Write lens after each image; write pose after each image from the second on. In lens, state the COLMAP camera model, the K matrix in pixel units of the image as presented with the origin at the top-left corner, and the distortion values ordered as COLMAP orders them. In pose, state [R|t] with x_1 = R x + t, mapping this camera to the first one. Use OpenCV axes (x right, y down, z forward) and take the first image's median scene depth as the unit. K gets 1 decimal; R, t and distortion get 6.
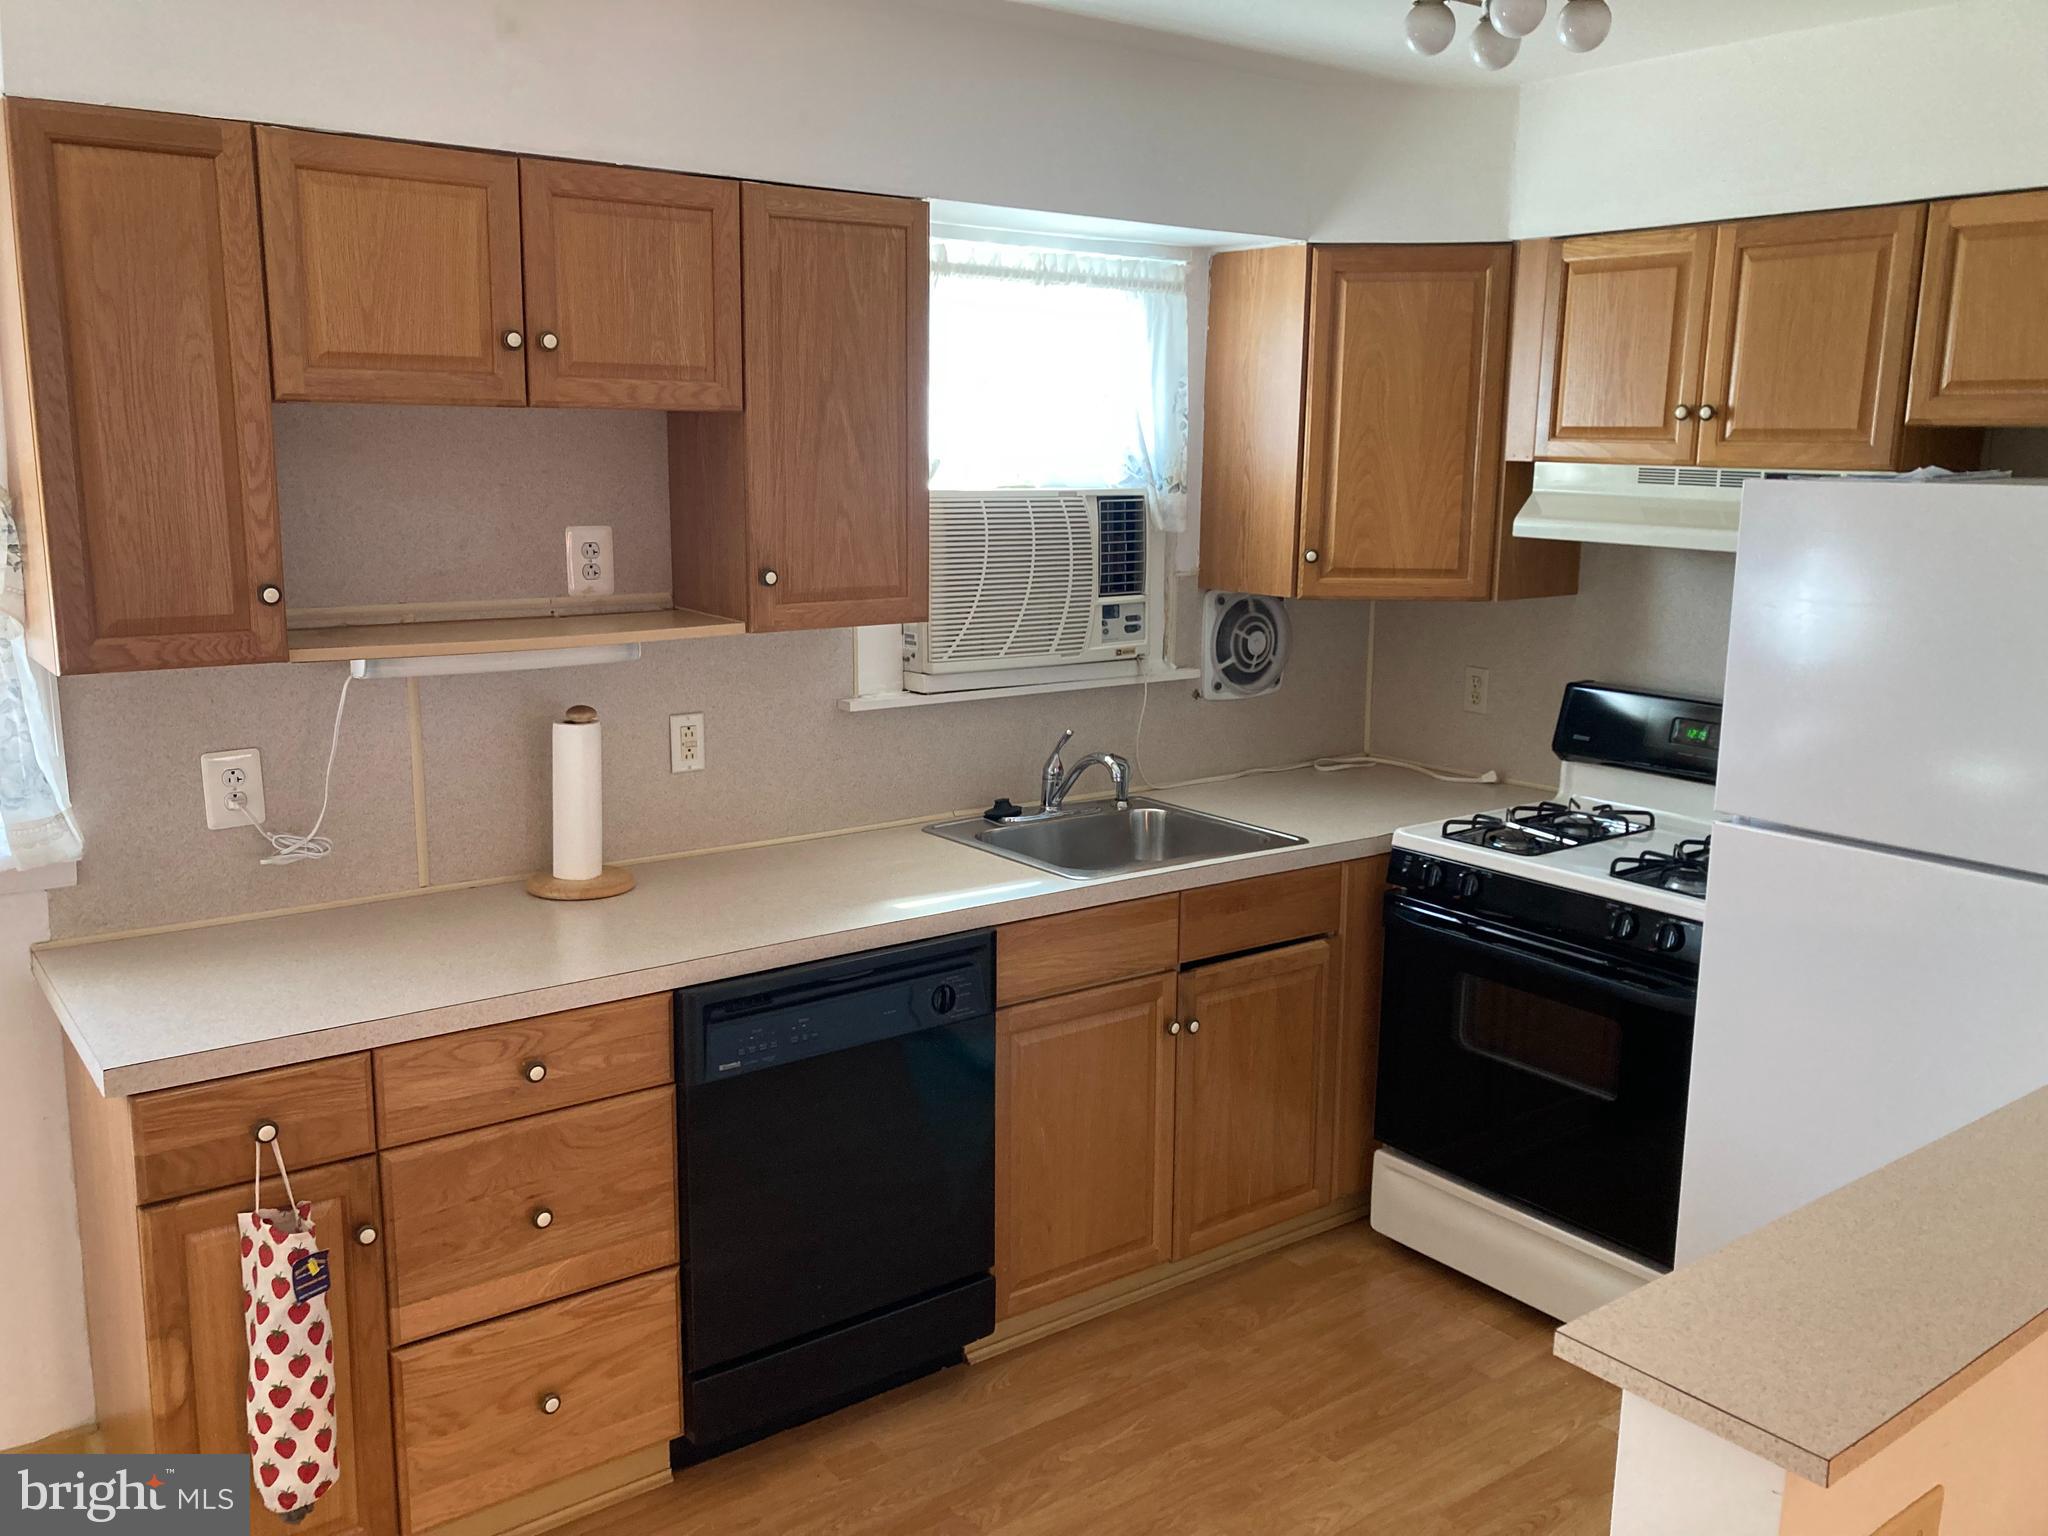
lens RADIAL K [[1736.1, 0, 1024.0], [0, 1736.1, 768.0], [0, 0, 1]] dist [0.031985, 0.011976]
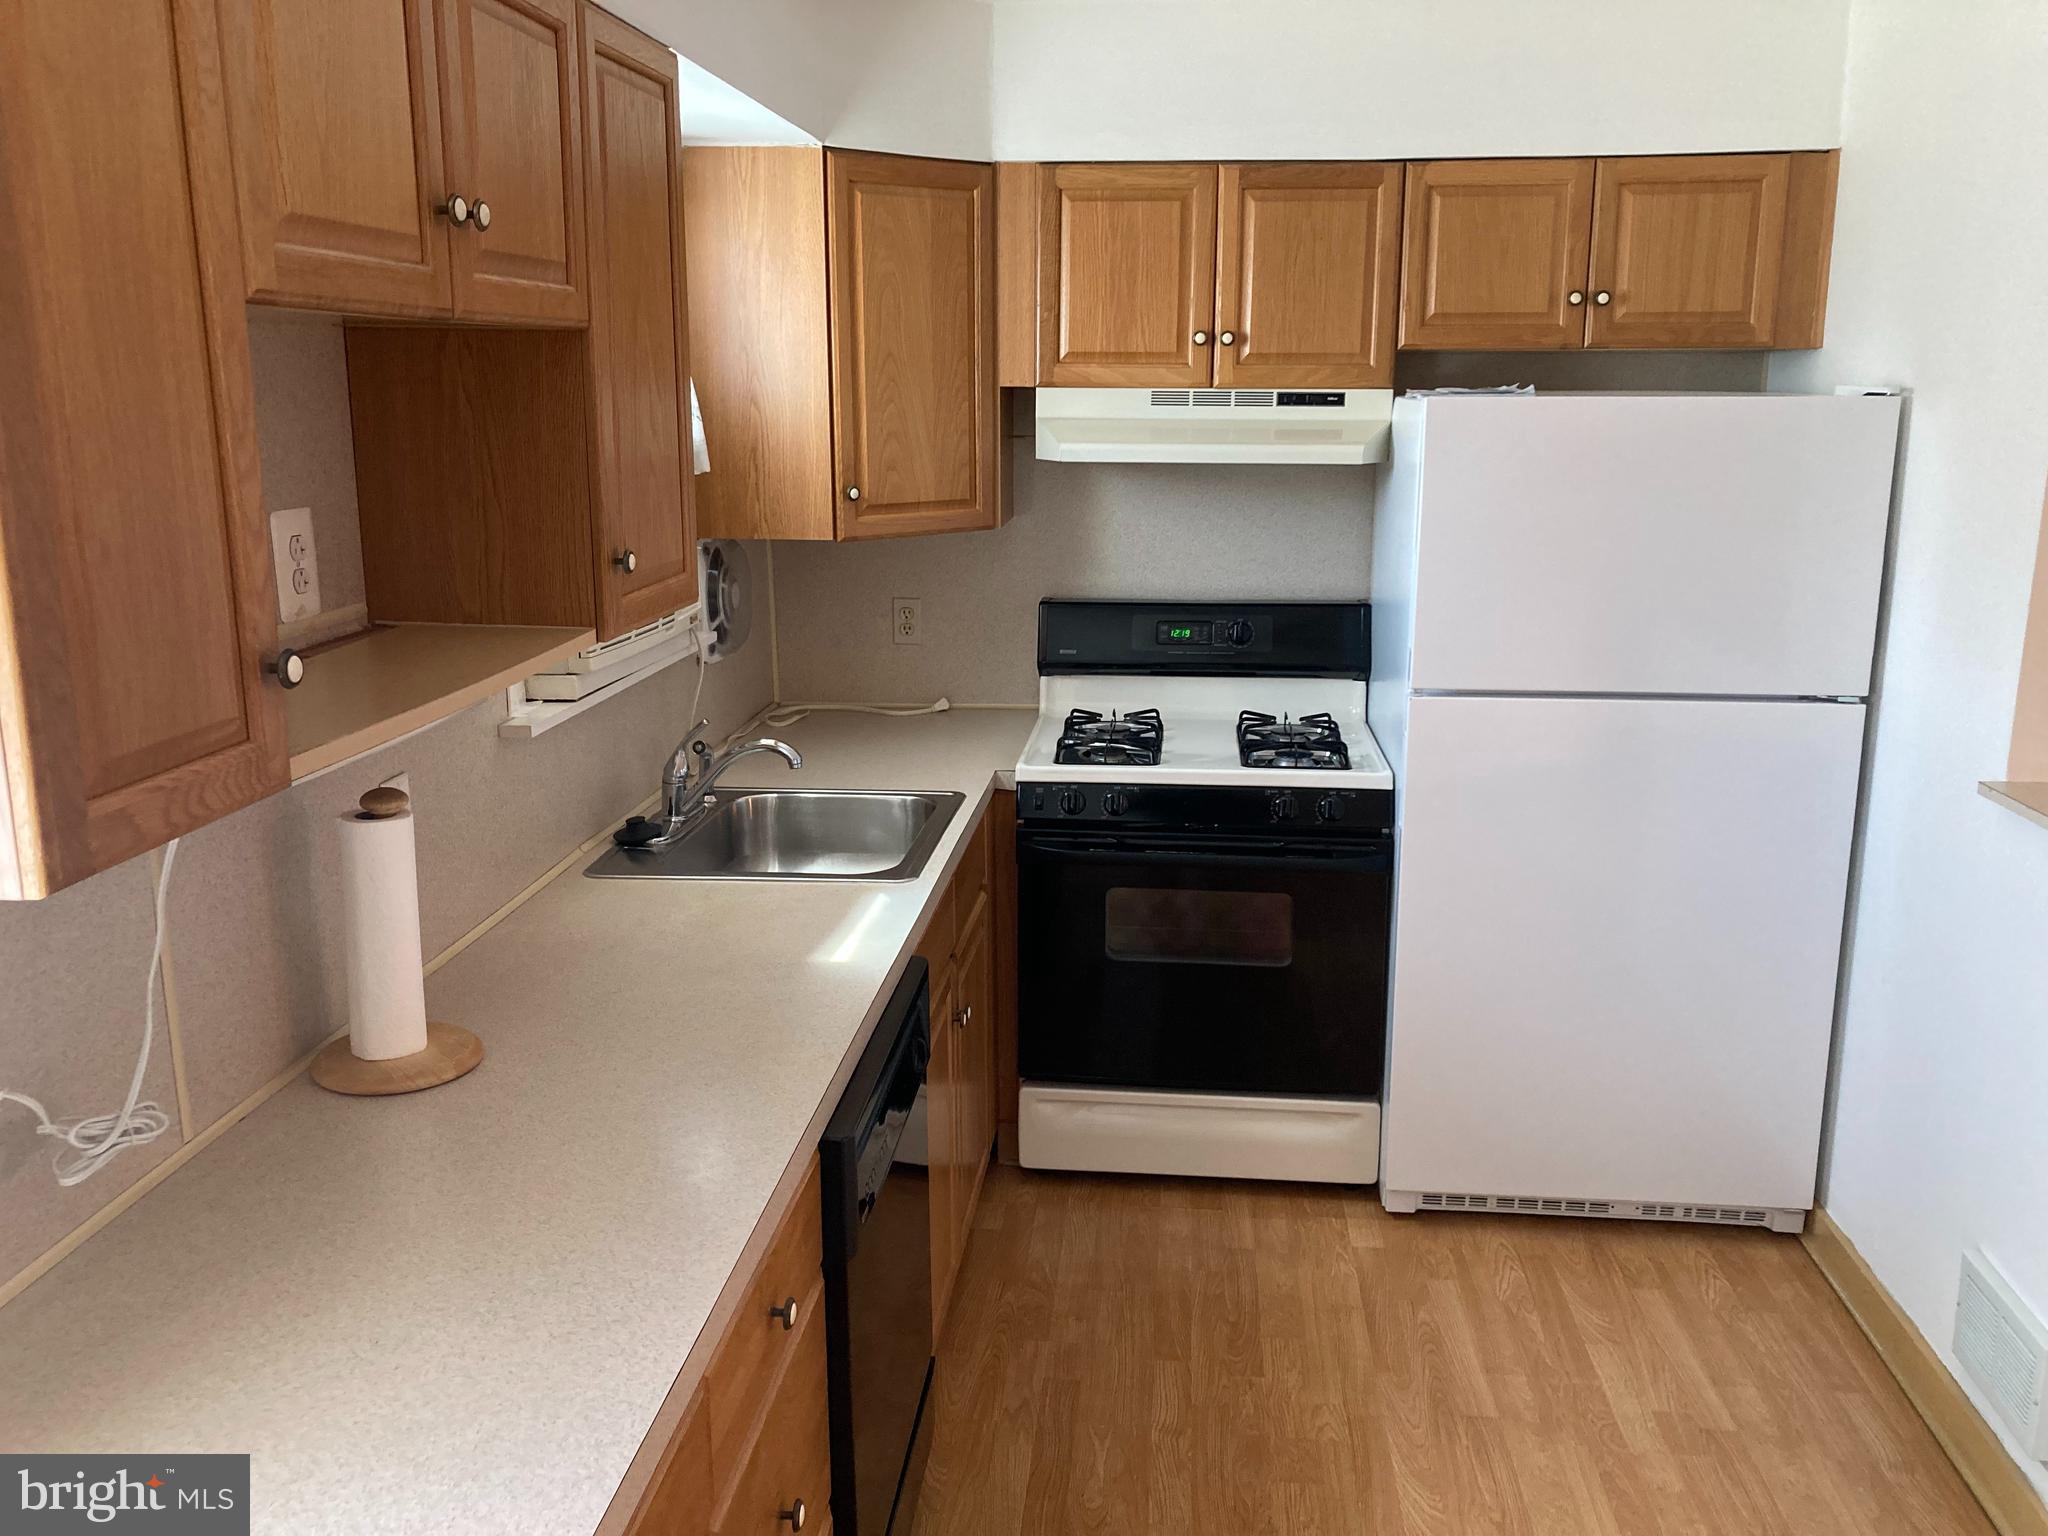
lens RADIAL K [[1690.7, 0, 1024.0], [0, 1690.7, 768.0], [0, 0, 1]] dist [0.037197, 0.001246]
pose [[0.674147, -0.178316, 0.716749, -0.525351], [0.146091, 0.983440, 0.107256, -0.073427], [-0.724004, 0.032405, 0.689034, 0.380177]]
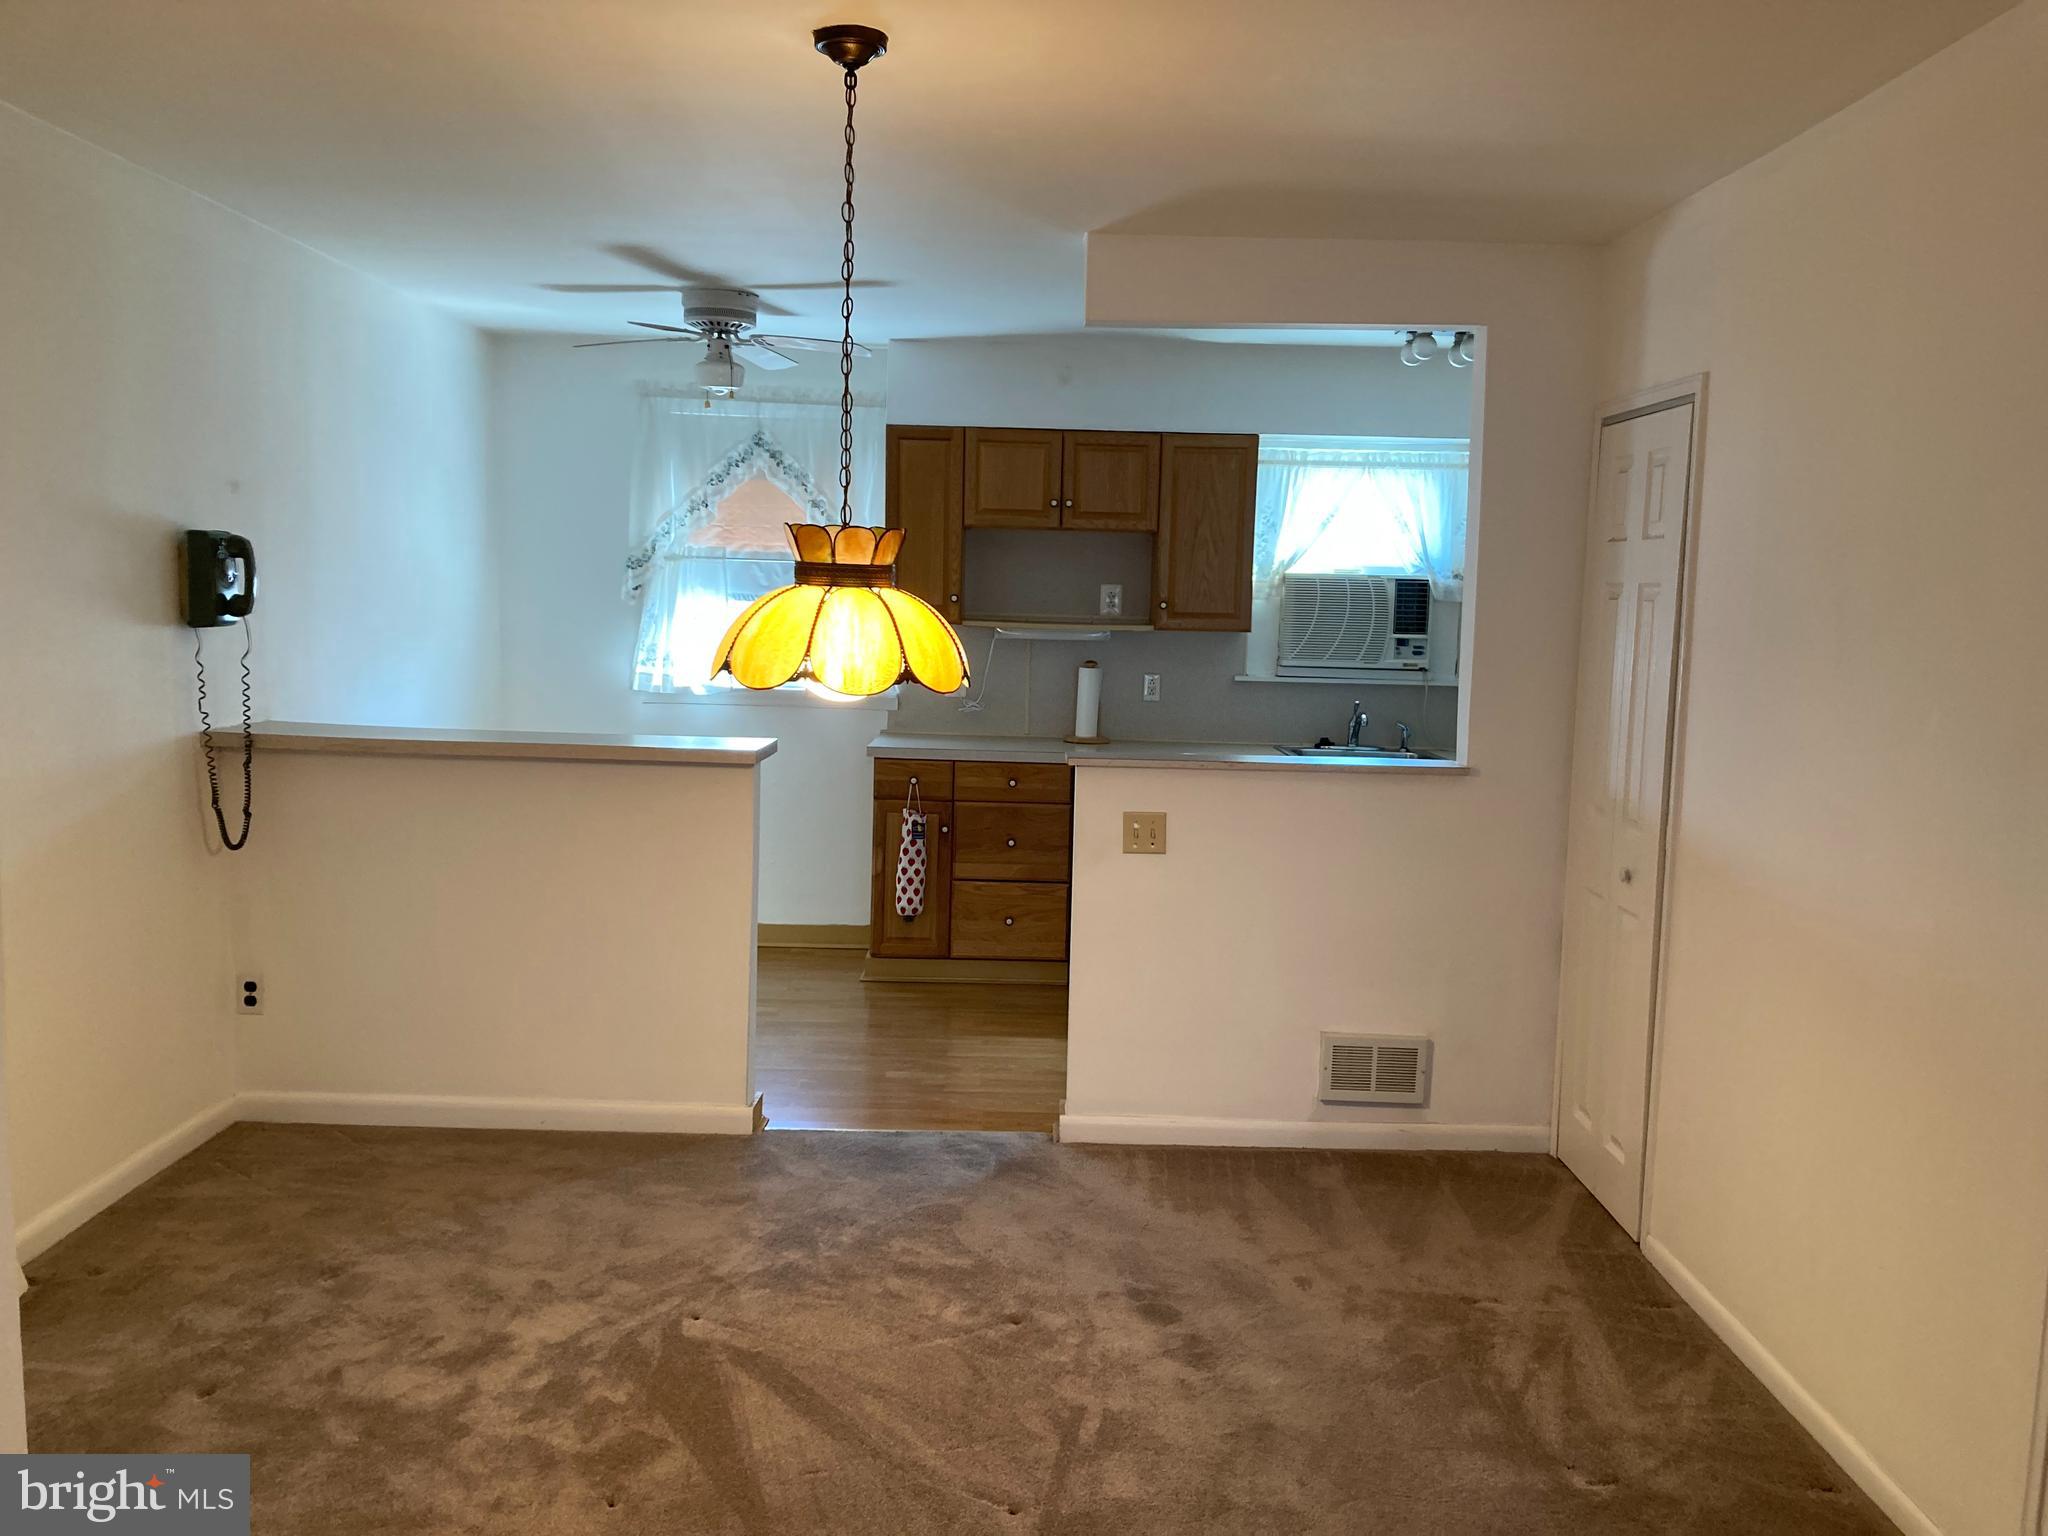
lens RADIAL K [[1757.9, 0, 1024.0], [0, 1757.9, 768.0], [0, 0, 1]] dist [0.200215, 0.001896]
pose [[0.803932, 0.068202, -0.590798, 1.012558], [-0.128353, 0.989889, -0.060382, 0.246077], [0.580706, 0.124374, 0.804557, -0.864450]]
